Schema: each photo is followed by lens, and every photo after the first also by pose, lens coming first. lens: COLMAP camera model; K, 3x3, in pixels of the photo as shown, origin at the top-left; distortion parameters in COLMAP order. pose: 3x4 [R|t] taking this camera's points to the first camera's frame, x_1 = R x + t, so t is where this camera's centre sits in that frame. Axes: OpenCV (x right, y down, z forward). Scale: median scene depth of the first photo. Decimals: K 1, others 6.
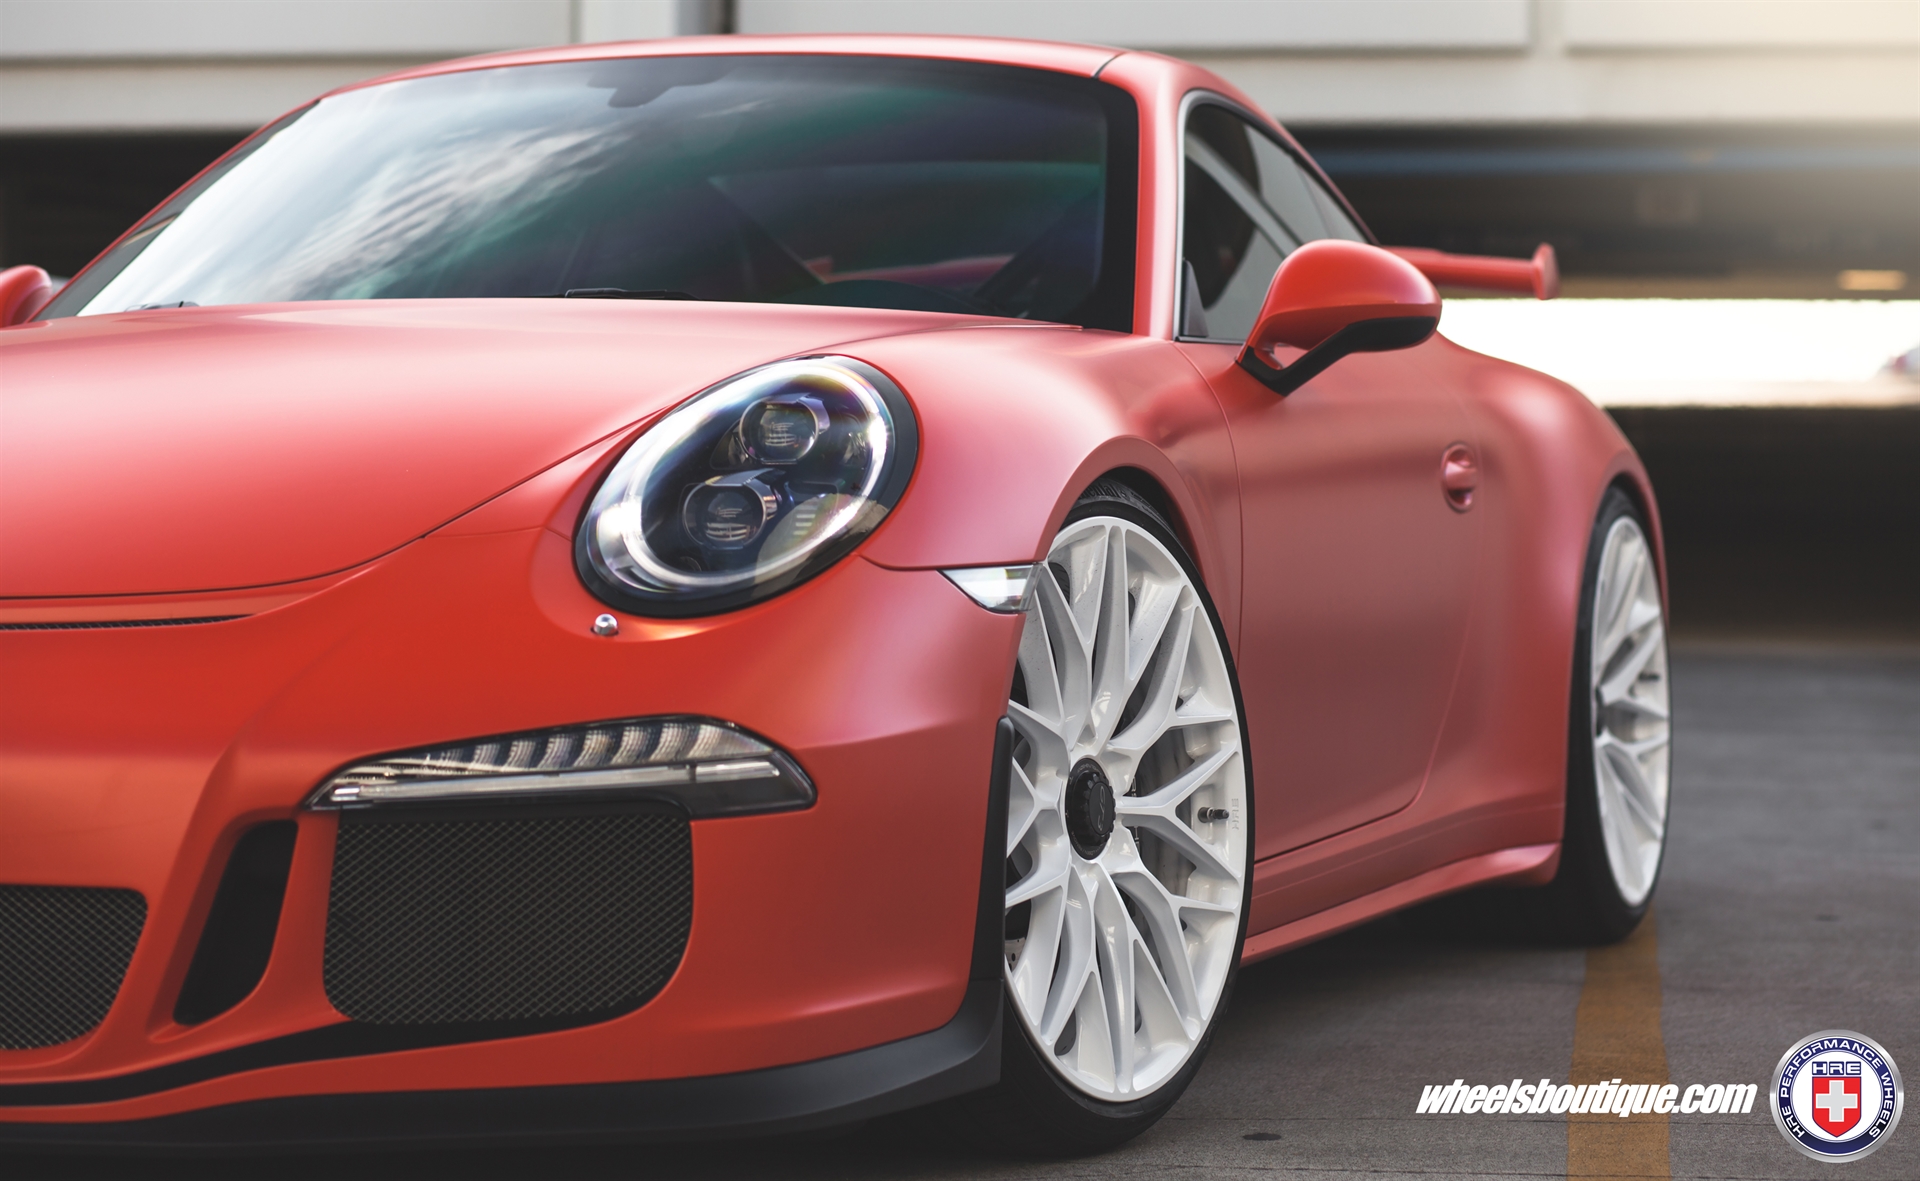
lens RADIAL K [[4732.3, 0, 956.0], [0, 4732.3, 584.4], [0, 0, 1]] dist [-0.097515, 0.000000]
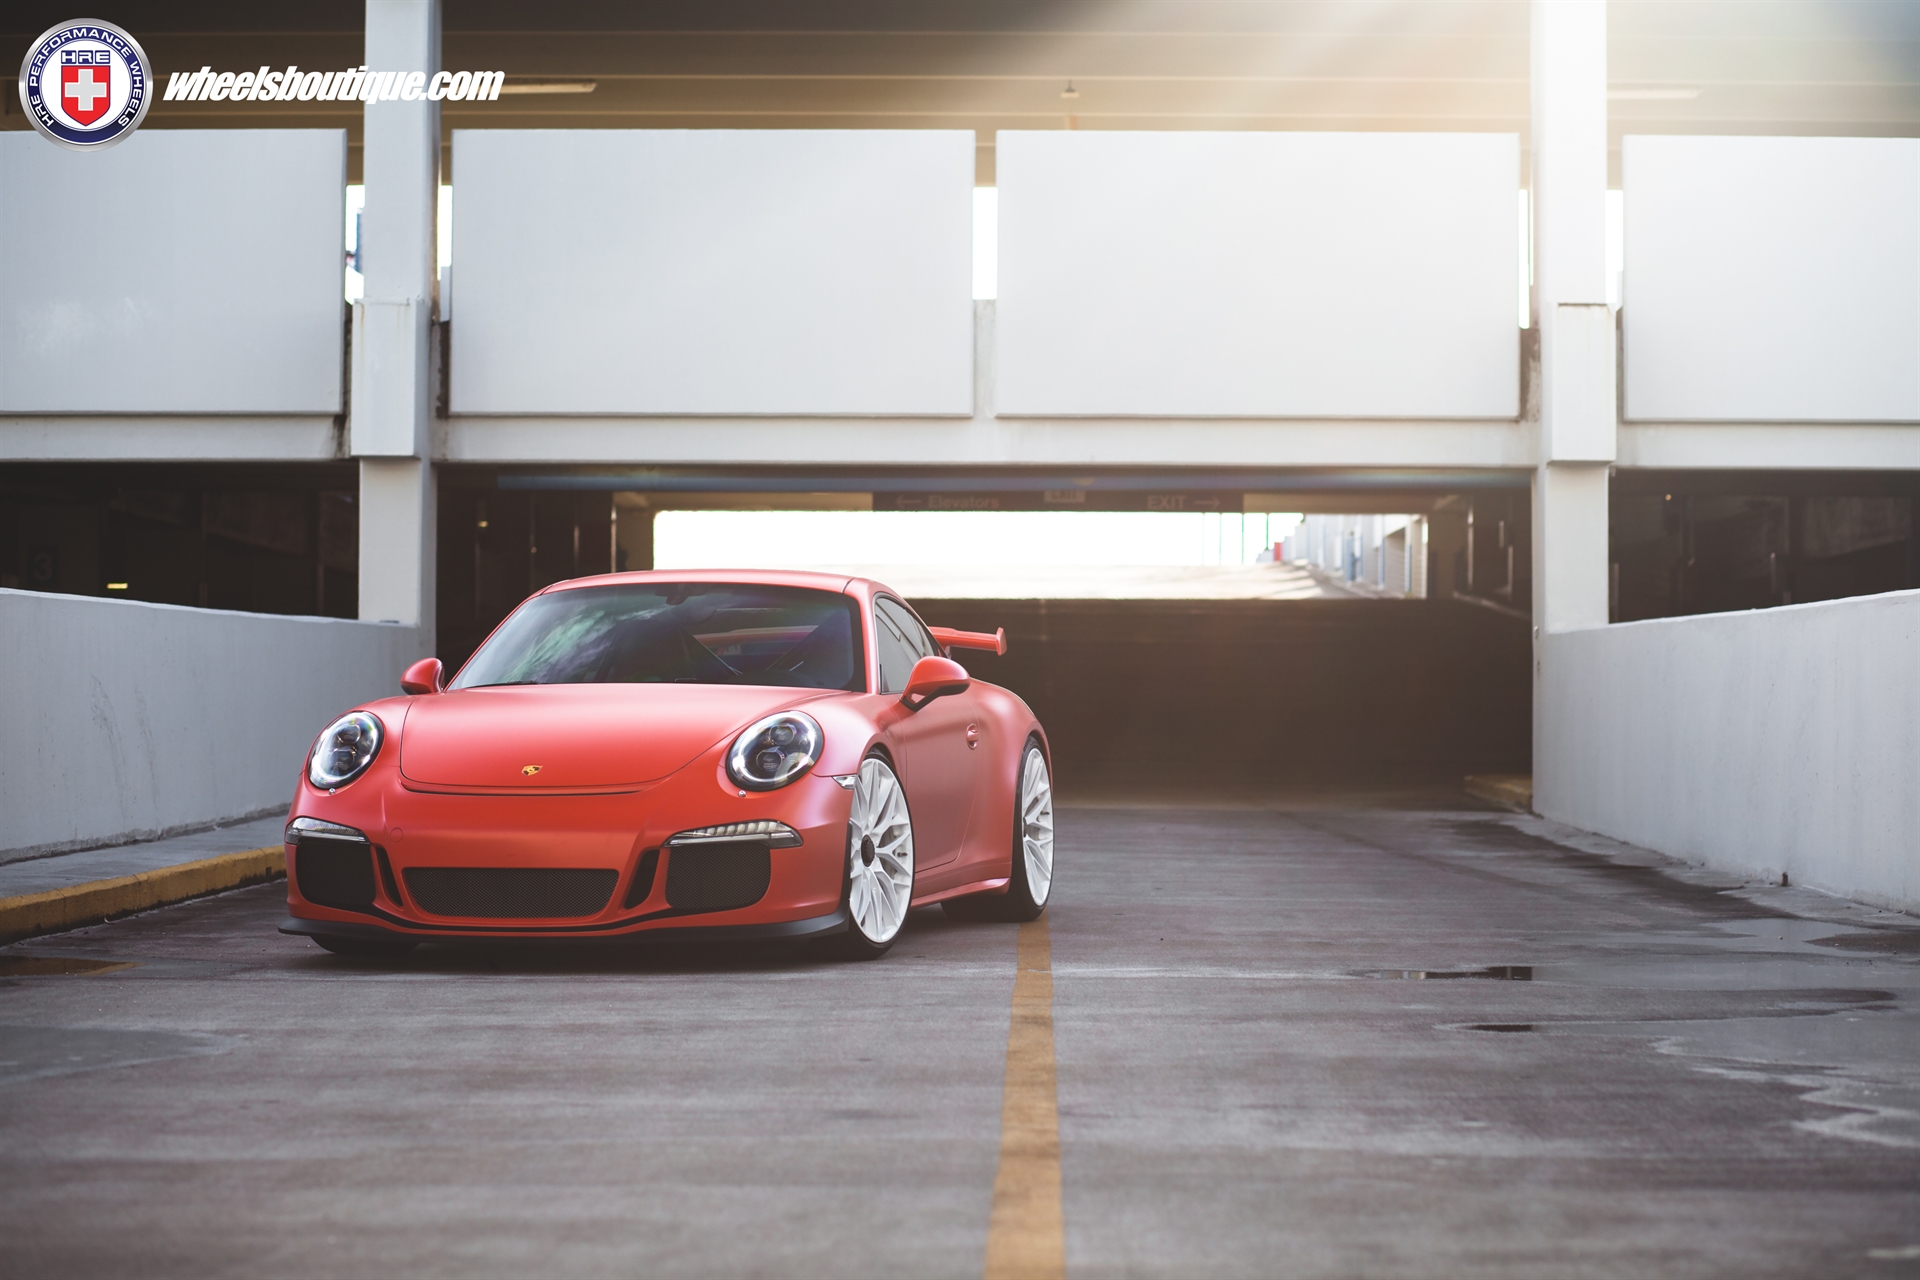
lens RADIAL K [[4646.7, 0, 959.8], [0, 4646.7, 646.4], [0, 0, 1]] dist [-0.582750, 0.000000]
pose [[0.992172, -0.001911, 0.124867, -0.290854], [0.004791, 0.999729, -0.022767, -0.017859], [-0.124789, 0.023187, 0.991912, -2.038929]]
